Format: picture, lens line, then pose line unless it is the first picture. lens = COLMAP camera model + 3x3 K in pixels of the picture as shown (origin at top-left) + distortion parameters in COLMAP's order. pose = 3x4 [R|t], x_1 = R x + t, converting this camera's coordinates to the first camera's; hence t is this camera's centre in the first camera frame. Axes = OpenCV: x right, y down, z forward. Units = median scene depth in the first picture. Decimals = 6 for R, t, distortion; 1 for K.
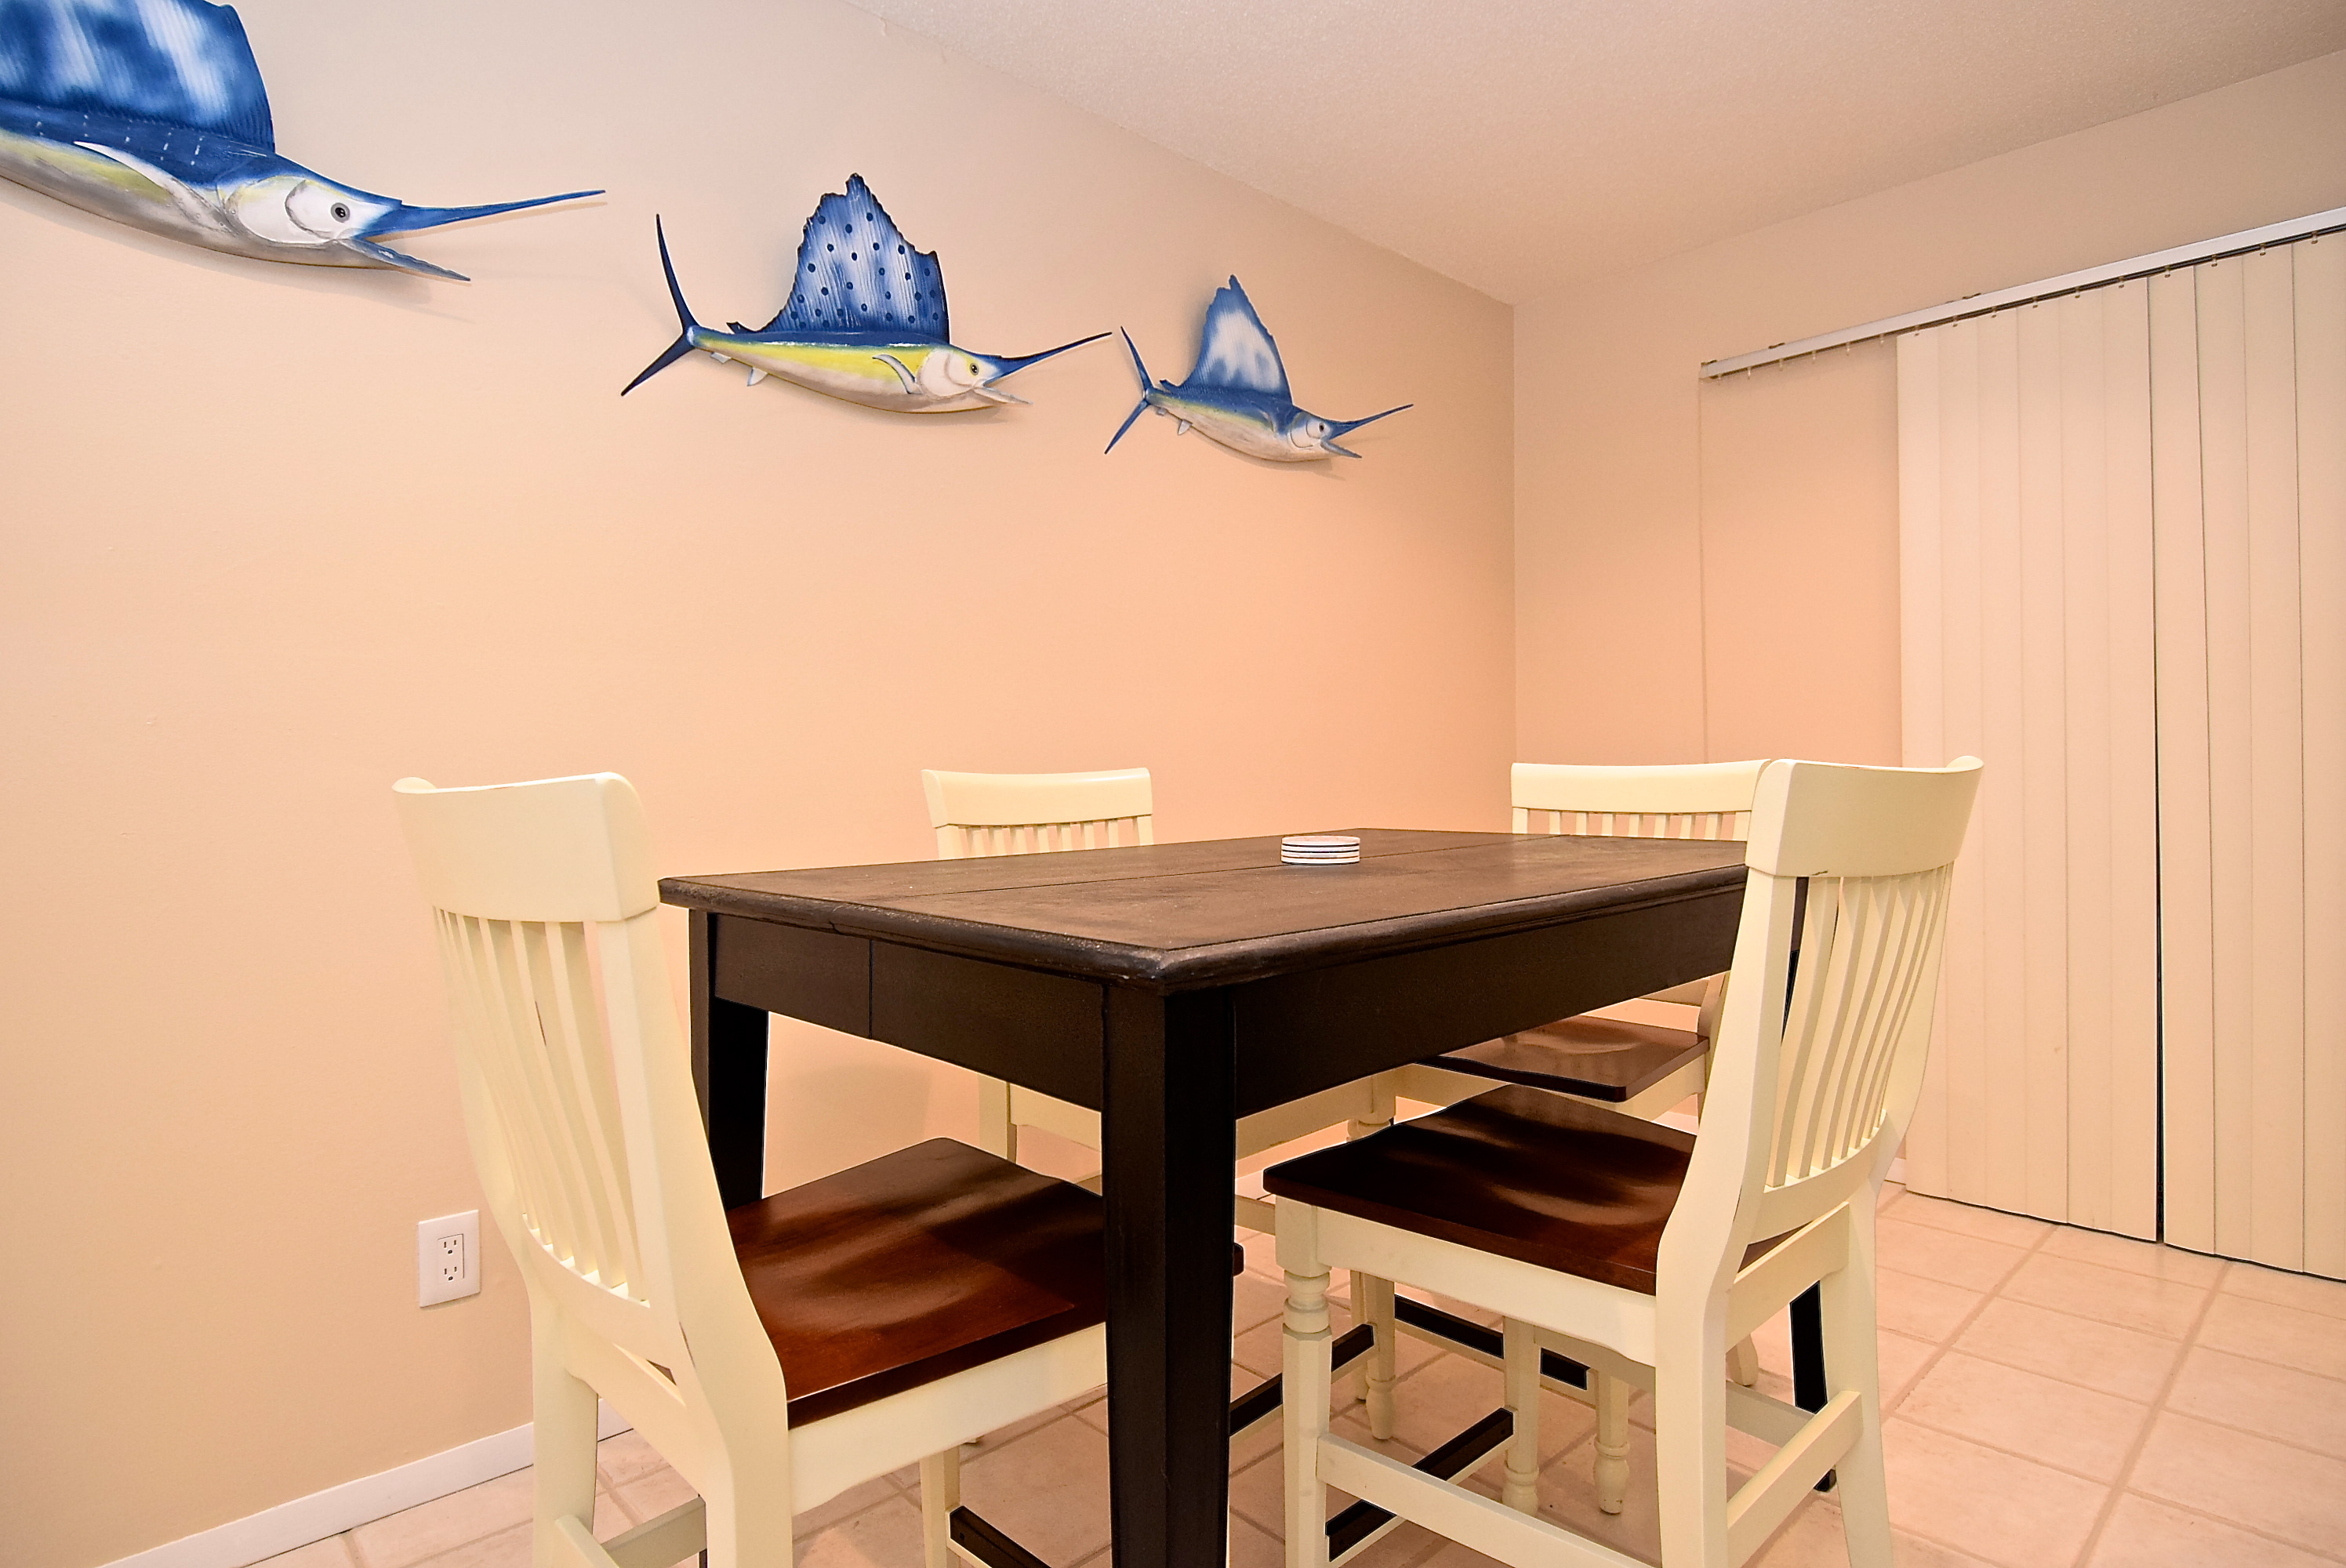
lens RADIAL K [[1255.2, 0, 1197.6], [0, 1255.2, 770.1], [0, 0, 1]] dist [-0.006720, -0.007561]
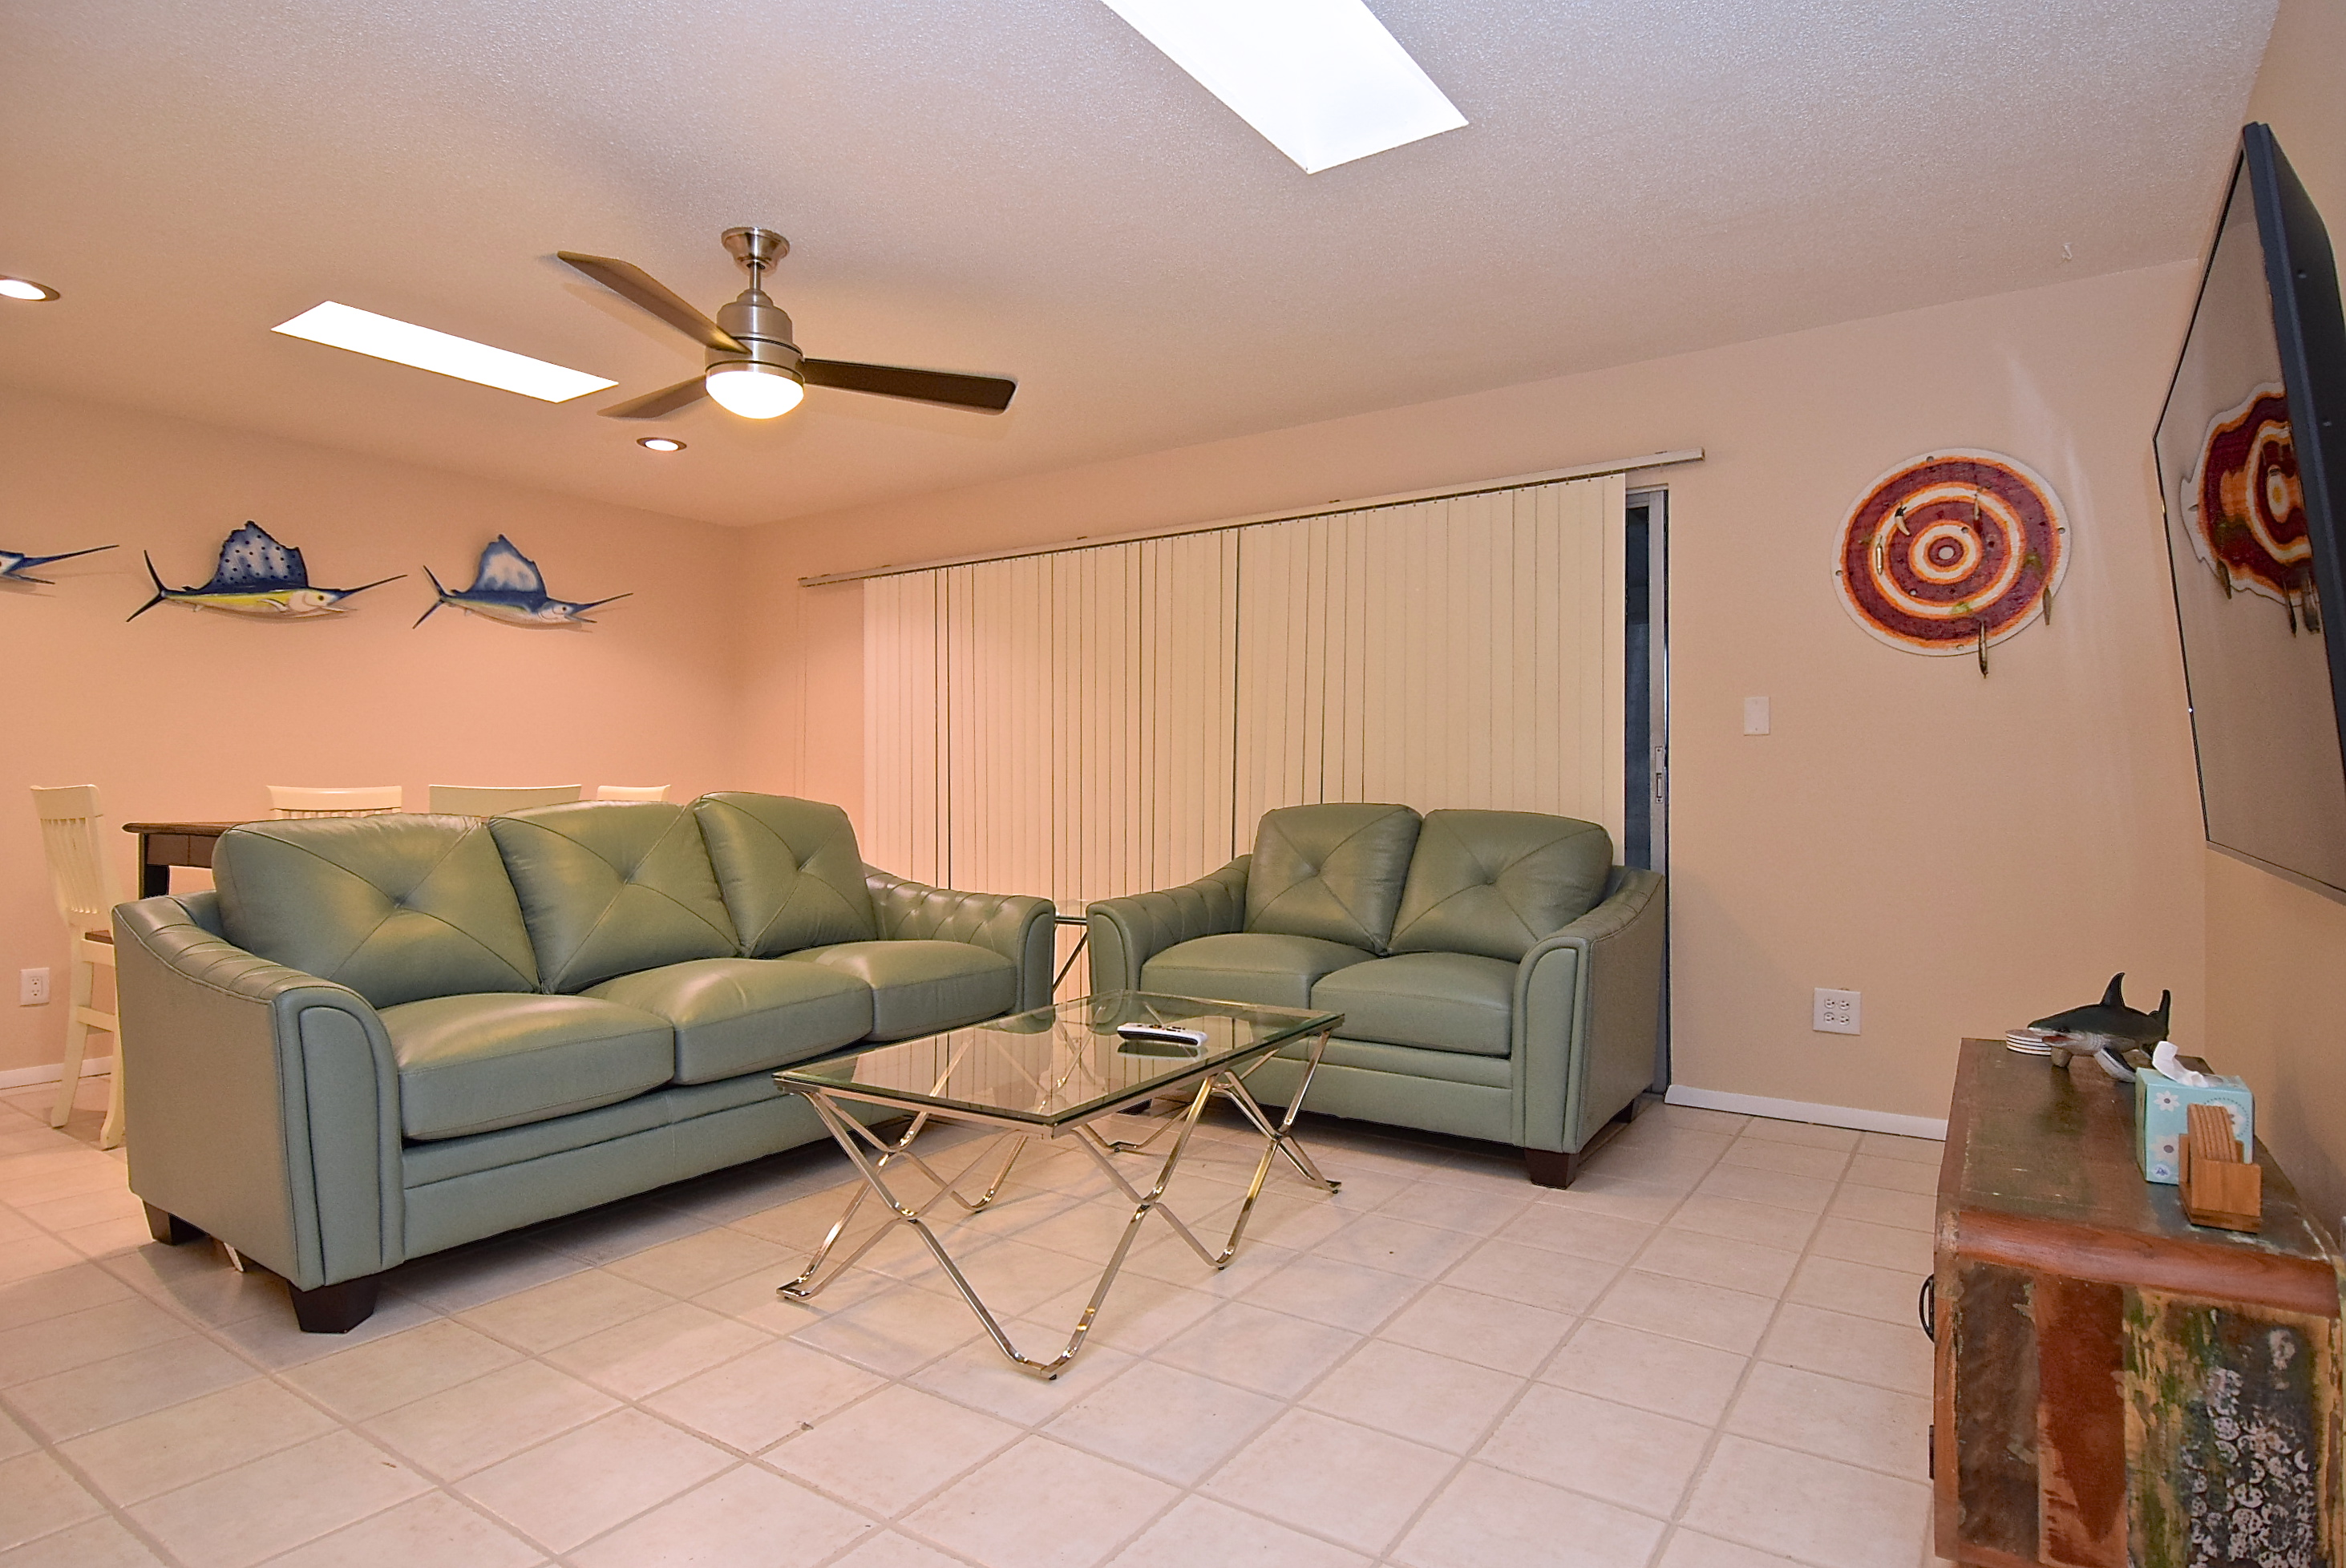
lens RADIAL K [[1255.2, 0, 1161.9], [0, 1255.2, 784.7], [0, 0, 1]] dist [-0.006720, -0.007561]
pose [[0.979324, 0.020811, 0.201225, 0.845274], [-0.020224, 0.999783, -0.004974, -0.018842], [-0.201285, 0.000802, 0.979532, -1.450937]]
